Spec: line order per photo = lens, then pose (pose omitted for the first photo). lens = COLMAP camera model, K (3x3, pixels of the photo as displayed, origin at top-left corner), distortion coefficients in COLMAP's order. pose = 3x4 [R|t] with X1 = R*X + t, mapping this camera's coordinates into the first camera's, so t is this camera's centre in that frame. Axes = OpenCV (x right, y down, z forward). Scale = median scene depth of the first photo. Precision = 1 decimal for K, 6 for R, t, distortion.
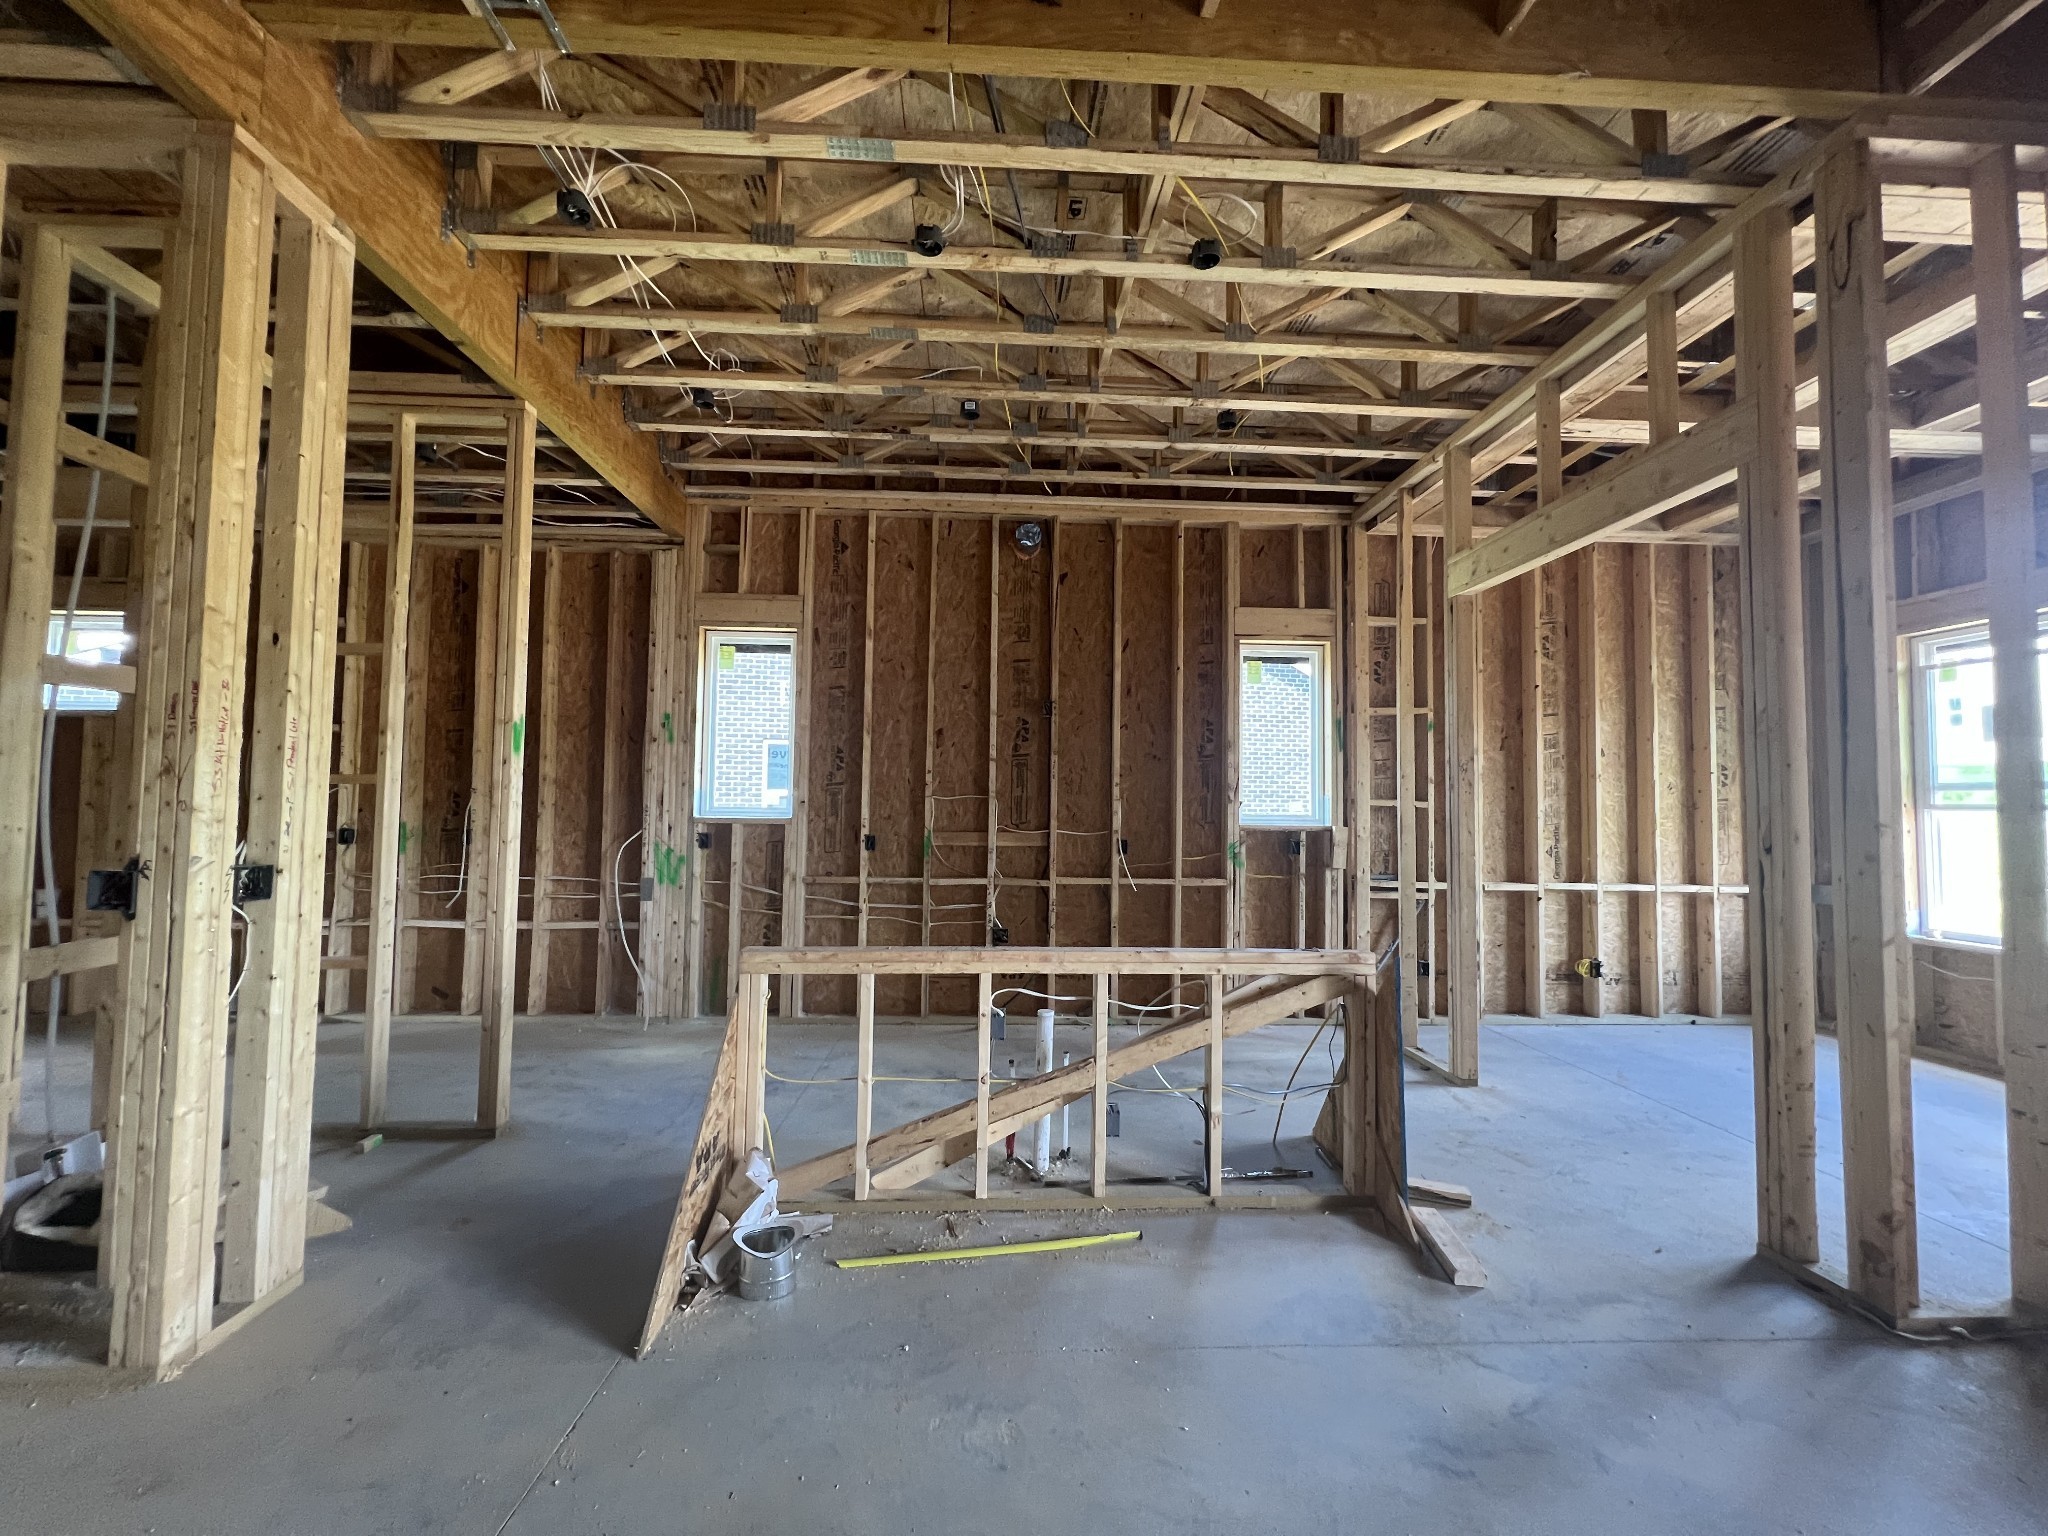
lens RADIAL K [[818.2, 0, 1018.8], [0, 818.2, 773.8], [0, 0, 1]] dist [-0.002352, 0.000679]
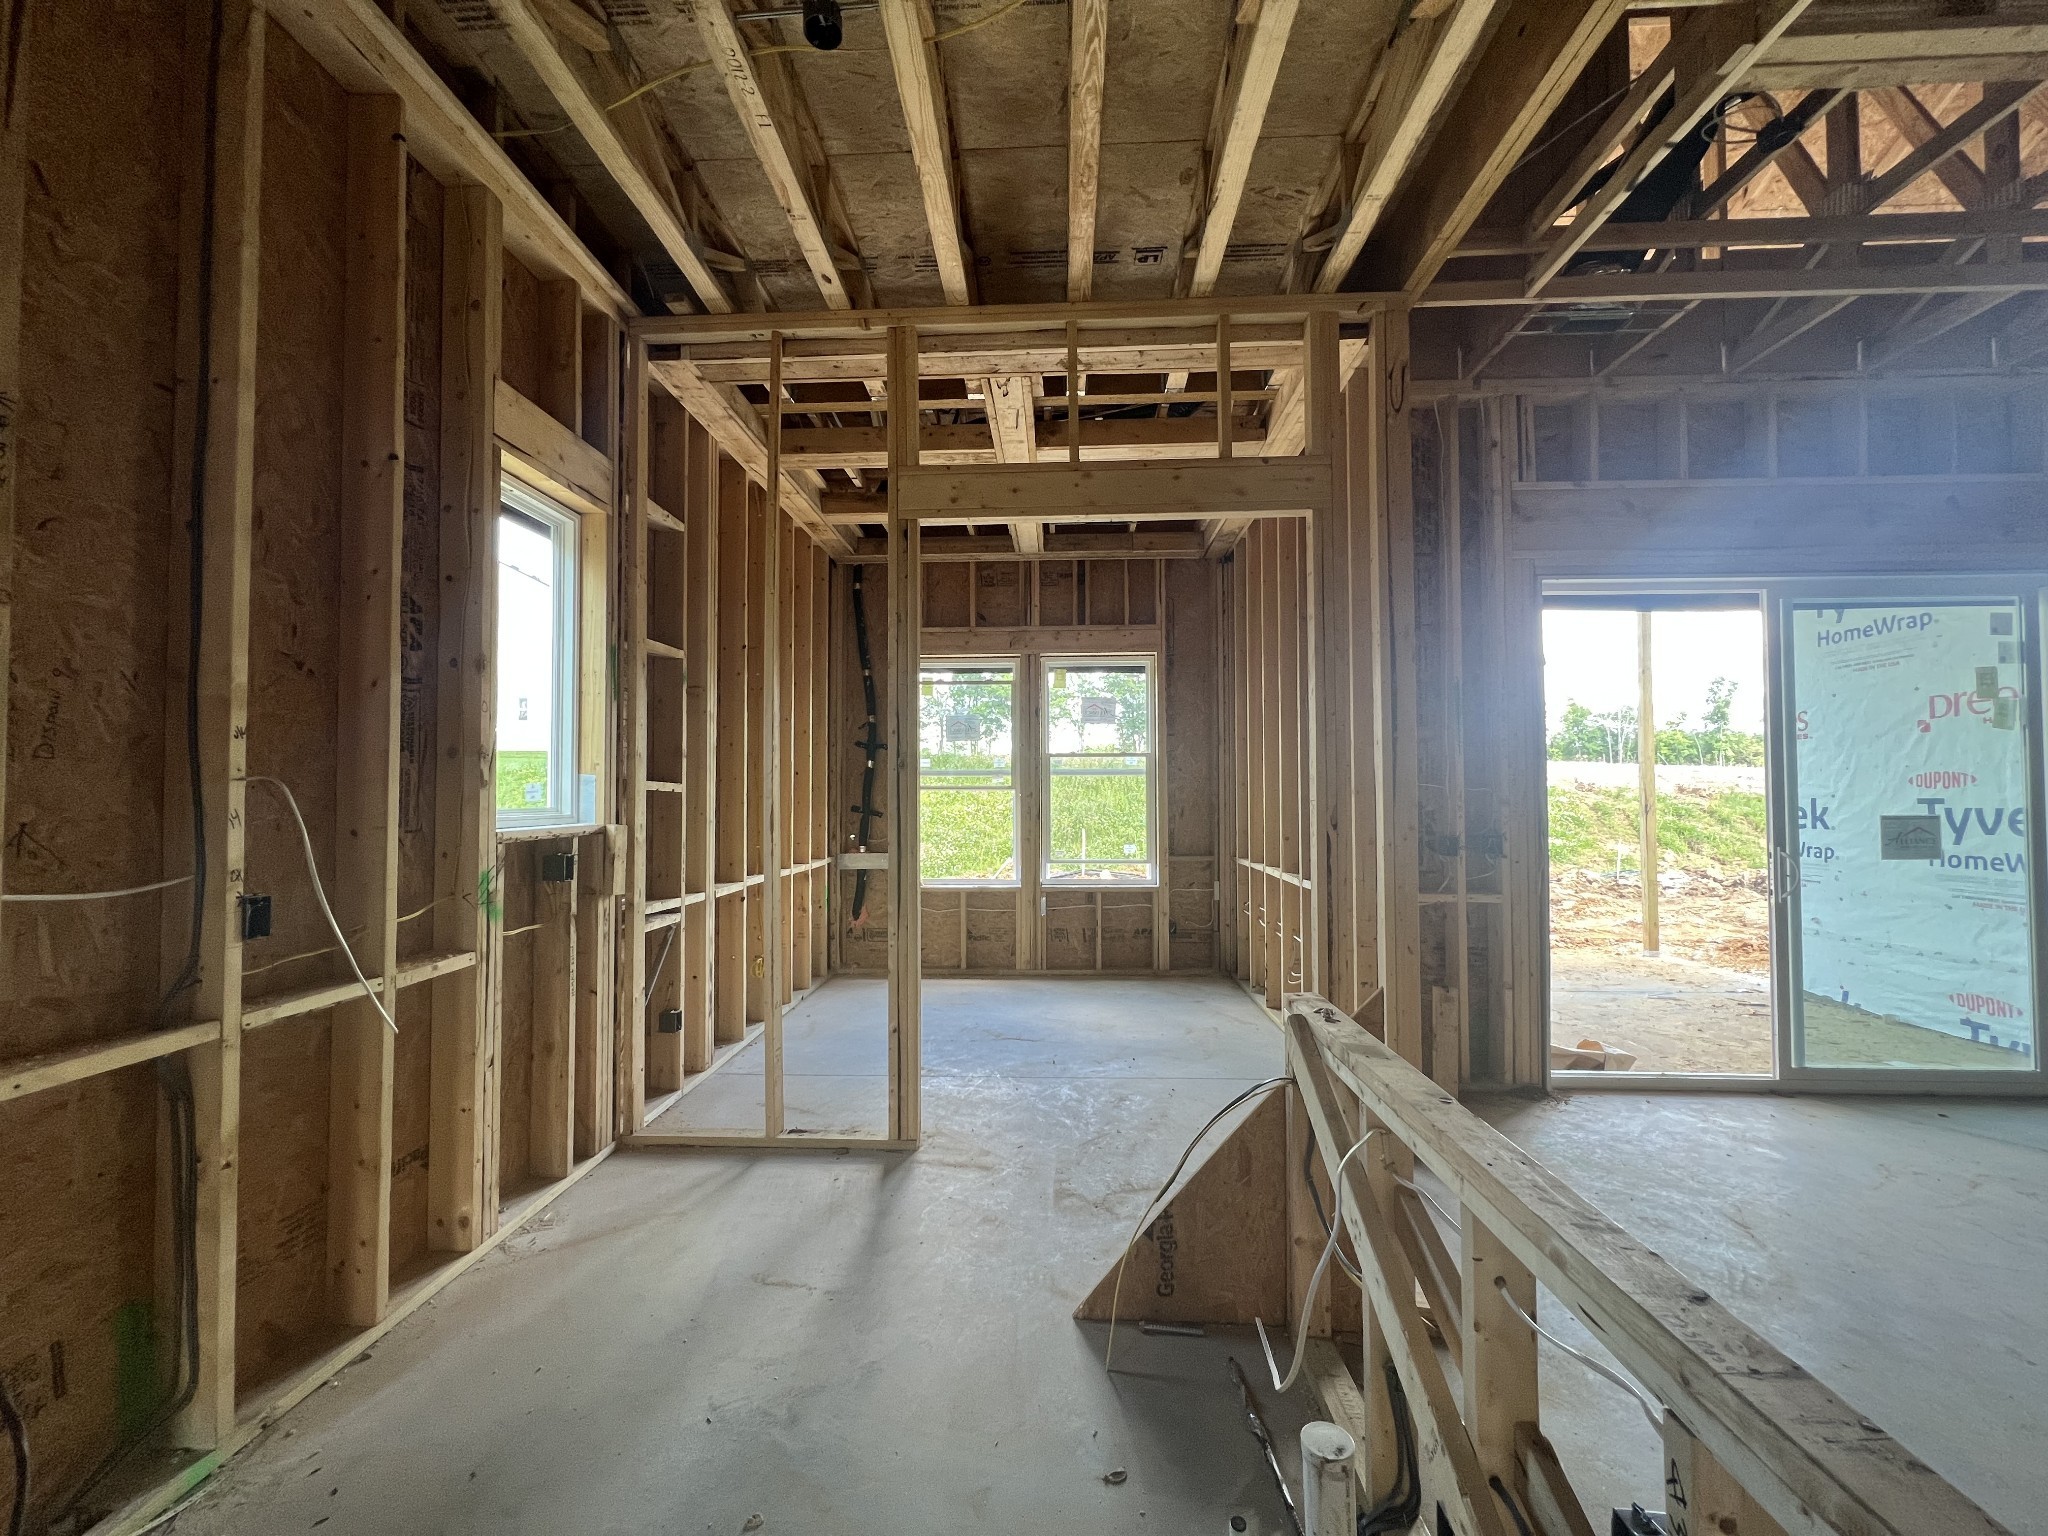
lens RADIAL K [[825.4, 0, 1021.6], [0, 825.4, 776.2], [0, 0, 1]] dist [-0.001249, 0.000052]
pose [[0.093201, 0.007912, 0.995616, -0.184843], [-0.038156, 0.999262, -0.004369, 0.019578], [-0.994916, -0.037581, 0.093435, 0.652090]]
